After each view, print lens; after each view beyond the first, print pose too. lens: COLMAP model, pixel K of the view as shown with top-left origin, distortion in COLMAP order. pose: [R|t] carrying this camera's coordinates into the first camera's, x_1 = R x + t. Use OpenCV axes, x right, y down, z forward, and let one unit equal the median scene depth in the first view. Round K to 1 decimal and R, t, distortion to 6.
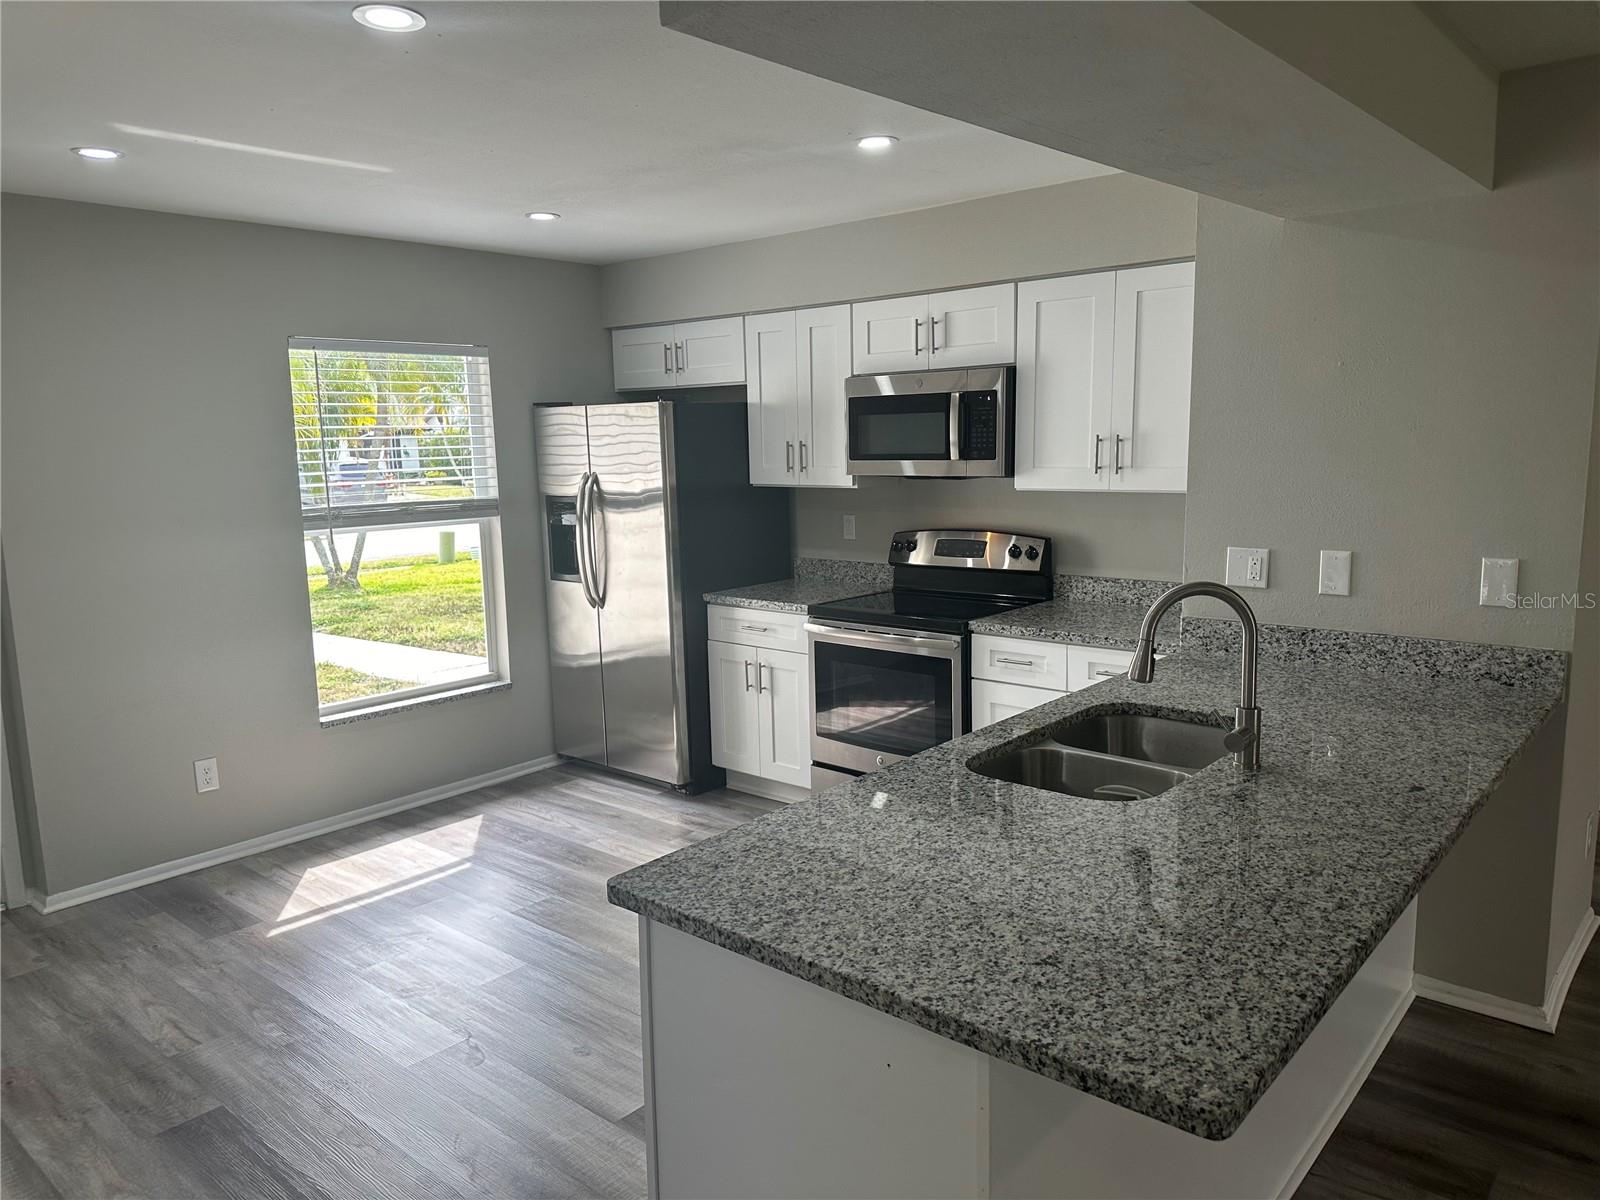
lens RADIAL K [[1128.1, 0, 808.6], [0, 1128.1, 660.2], [0, 0, 1]] dist [0.022229, -0.027502]
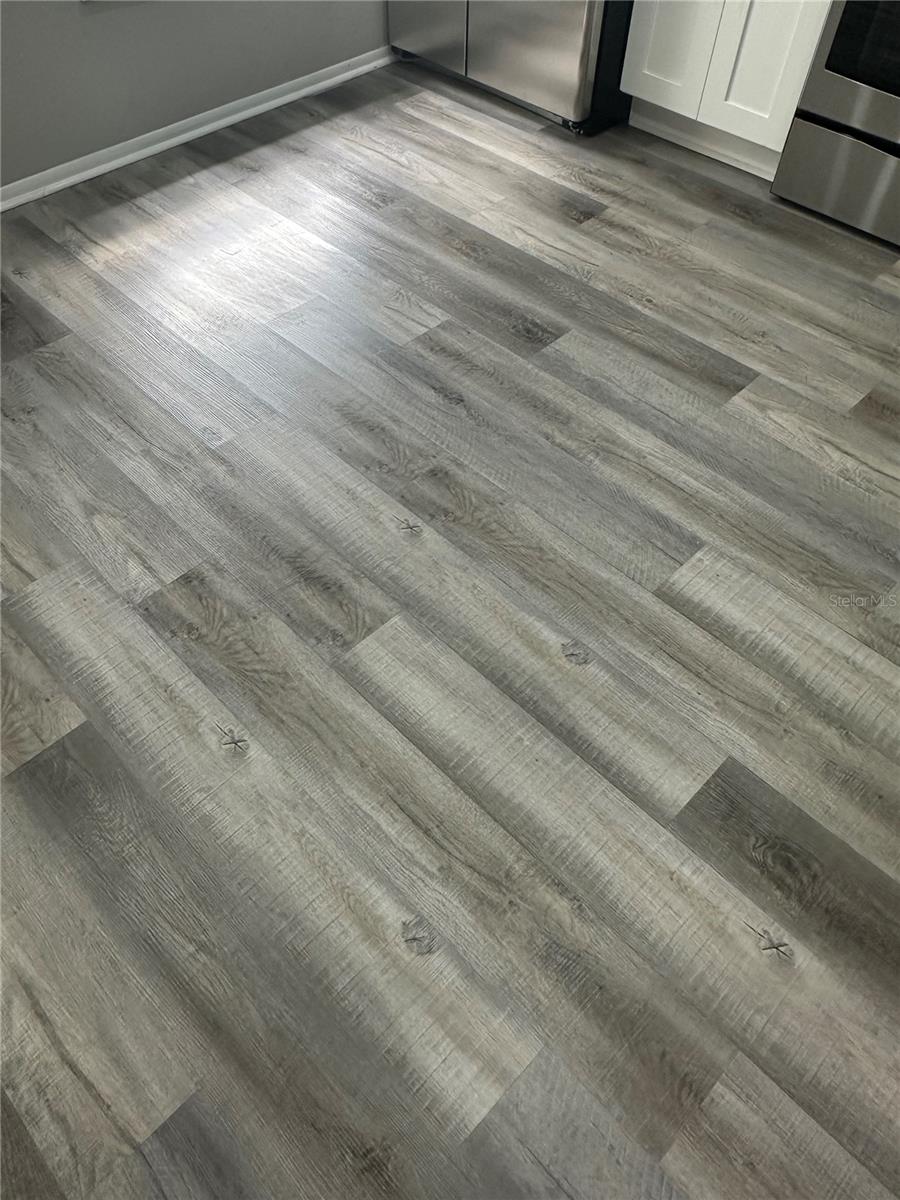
lens RADIAL K [[846.1, 0, 447.7], [0, 846.1, 640.6], [0, 0, 1]] dist [0.022229, -0.027502]
pose [[0.995768, 0.089057, -0.022685, -0.189108], [-0.051478, 0.744997, 0.665079, -0.002610], [0.076130, -0.661097, 0.746428, 0.431172]]
